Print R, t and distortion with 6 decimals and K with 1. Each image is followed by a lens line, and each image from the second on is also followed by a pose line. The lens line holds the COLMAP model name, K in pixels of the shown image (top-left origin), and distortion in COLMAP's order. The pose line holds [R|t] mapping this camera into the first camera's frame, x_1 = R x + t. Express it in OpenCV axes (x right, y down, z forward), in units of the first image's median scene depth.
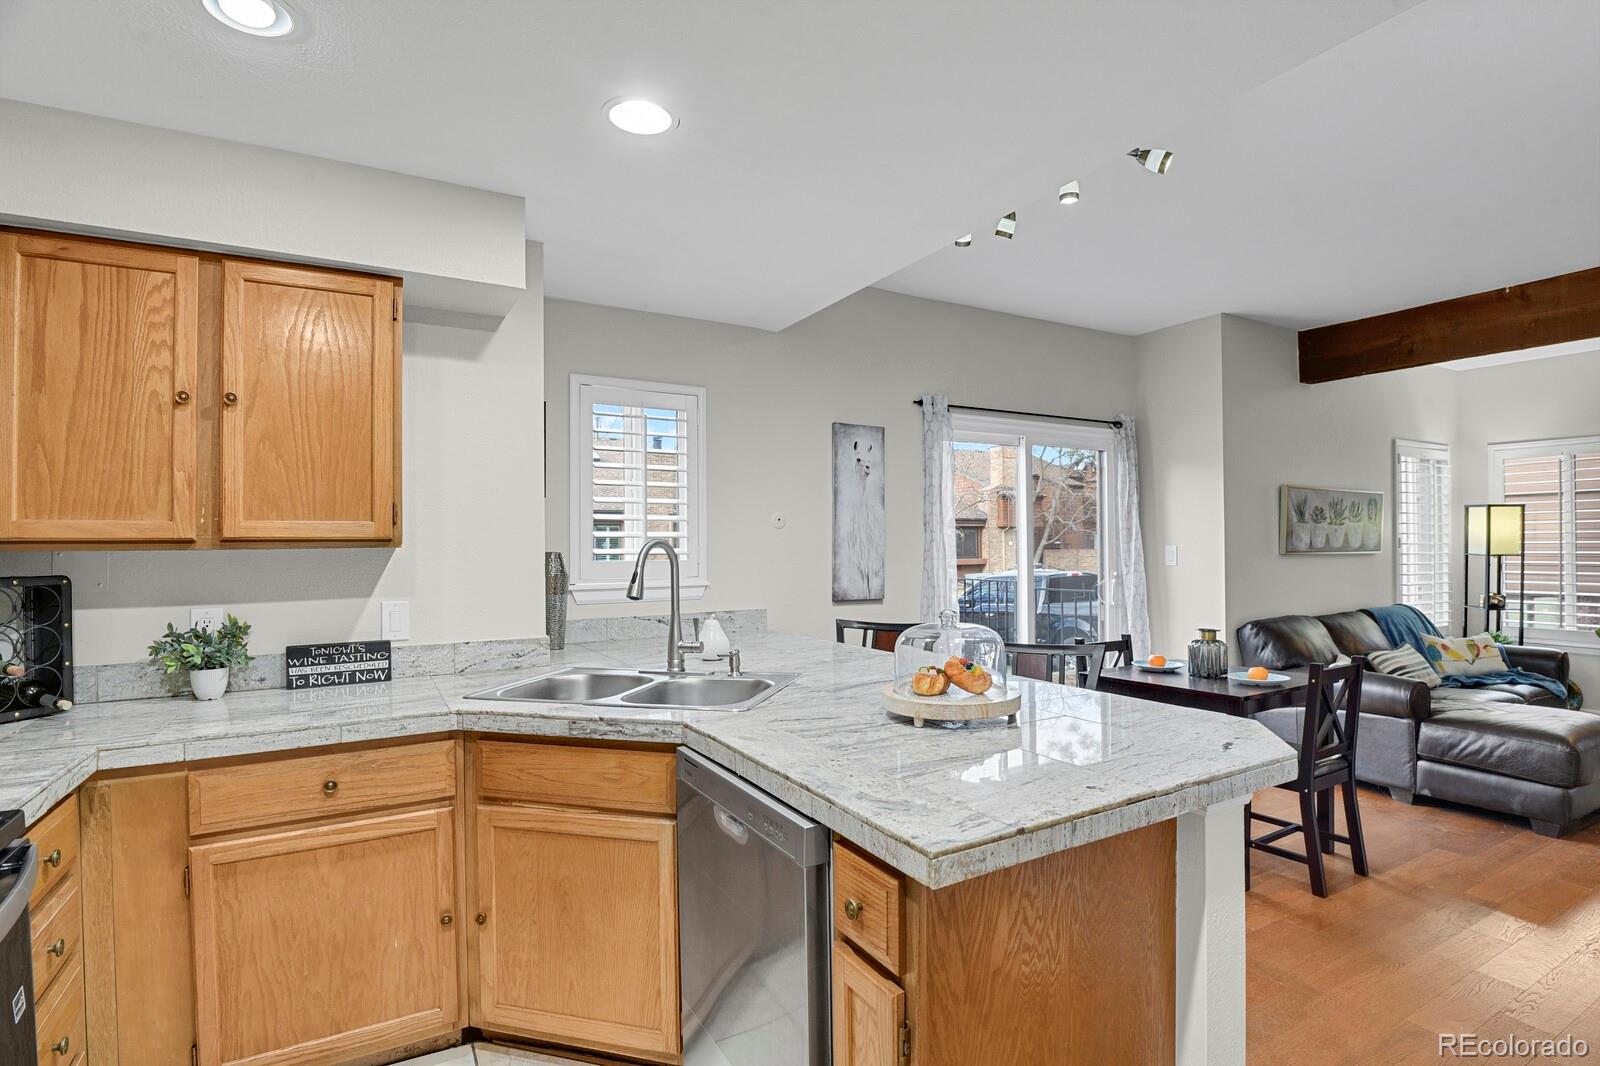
lens RADIAL K [[779.1, 0, 809.8], [0, 779.1, 539.3], [0, 0, 1]] dist [-0.028032, -0.003626]
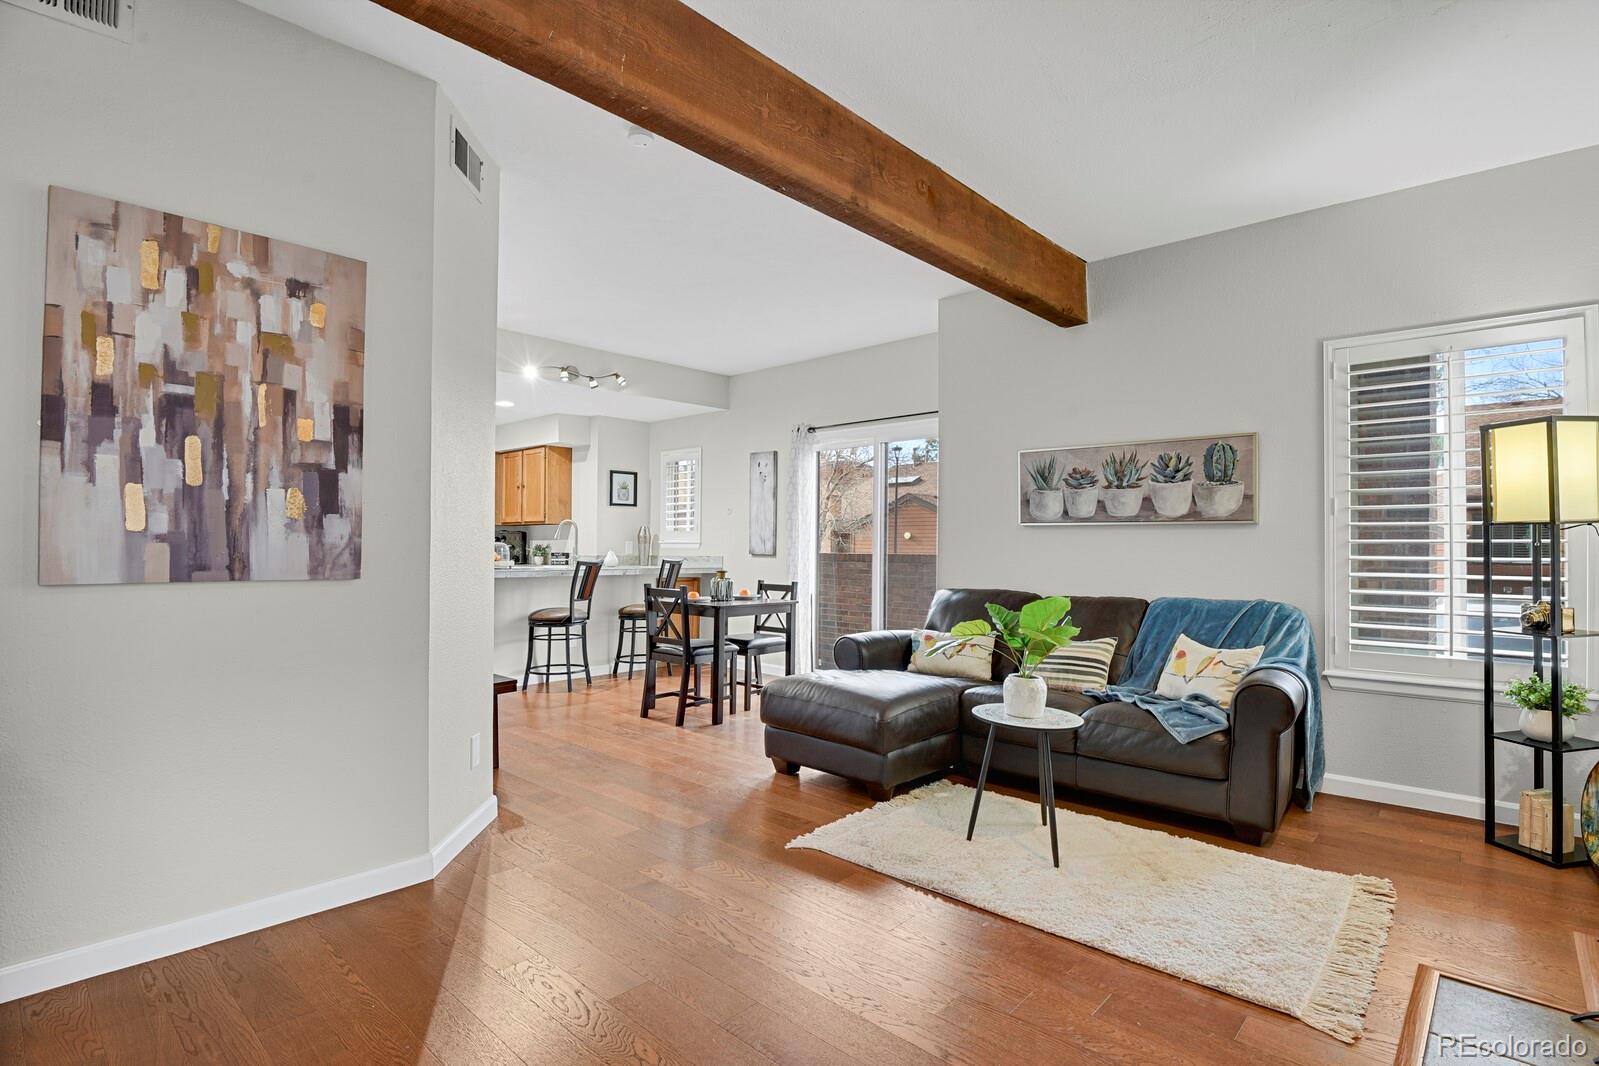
lens RADIAL K [[778.6, 0, 803.3], [0, 778.6, 536.3], [0, 0, 1]] dist [-0.028032, -0.003626]
pose [[0.310878, -0.001256, -0.950449, 3.163782], [0.001526, 0.999998, -0.000822, 0.072951], [0.950448, -0.001195, 0.310880, 1.023764]]
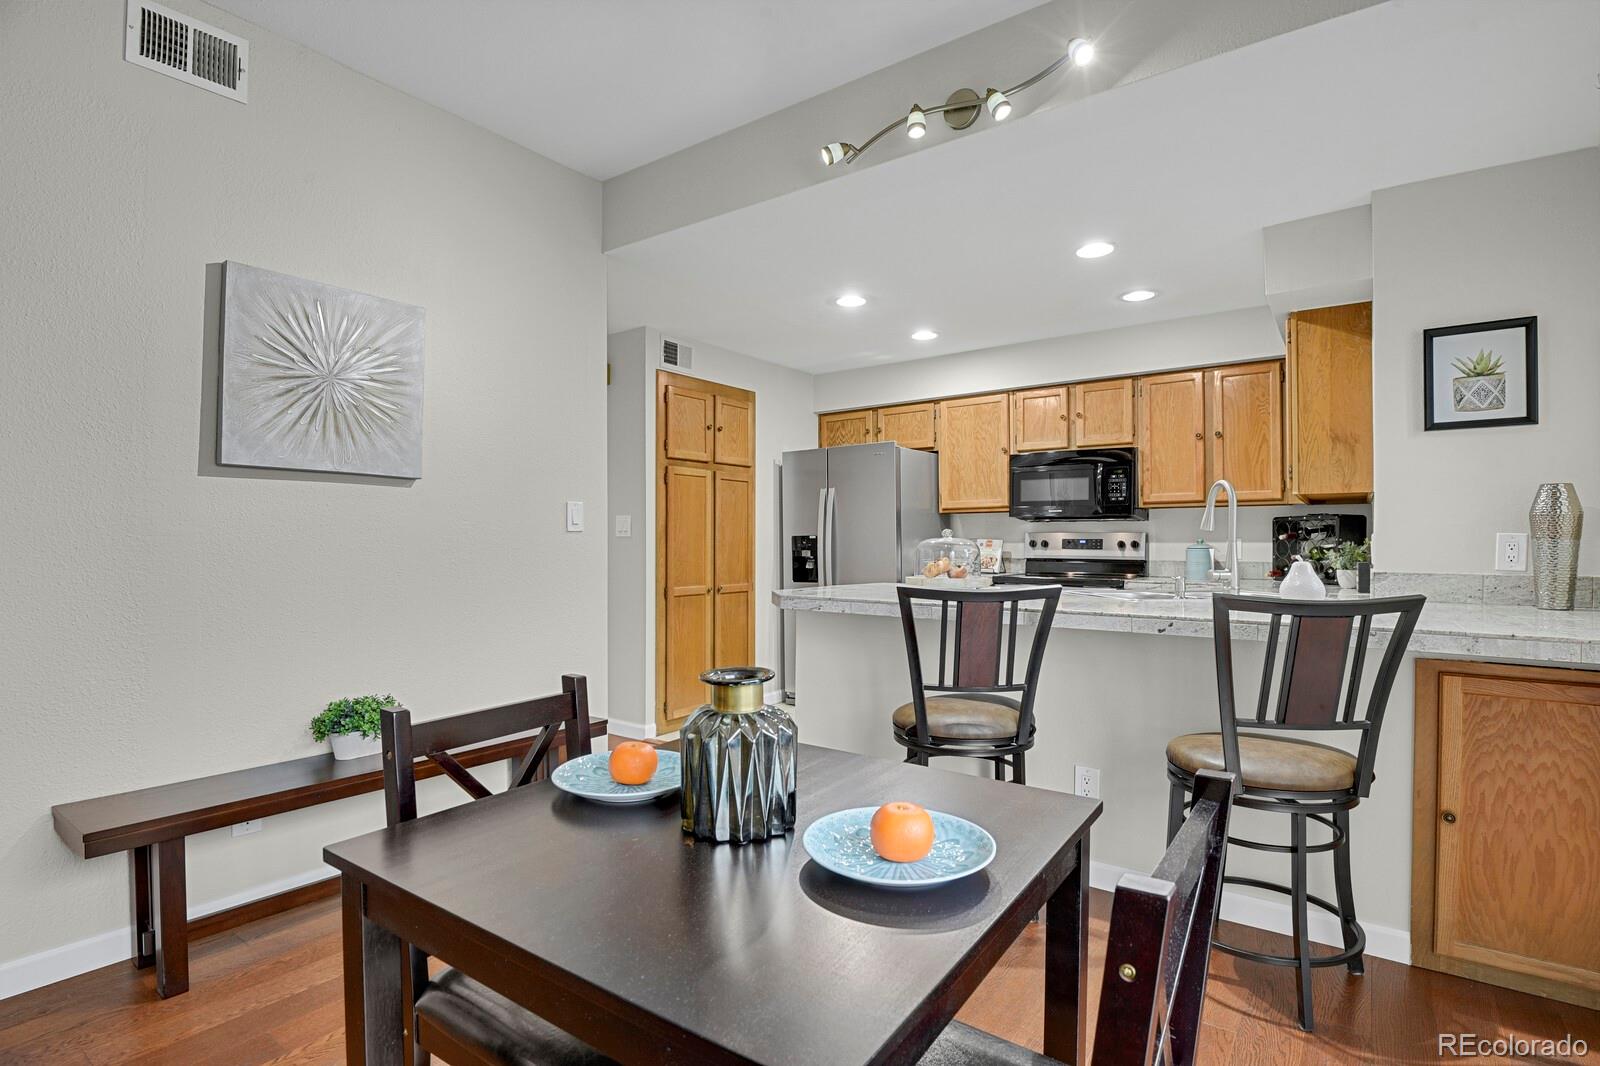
lens RADIAL K [[779.1, 0, 799.0], [0, 779.1, 538.8], [0, 0, 1]] dist [-0.028032, -0.003626]
pose [[-0.912608, 0.006833, -0.408778, 0.954126], [0.011036, 0.999908, -0.007925, 0.099296], [0.408686, -0.011743, -0.912599, 1.985144]]
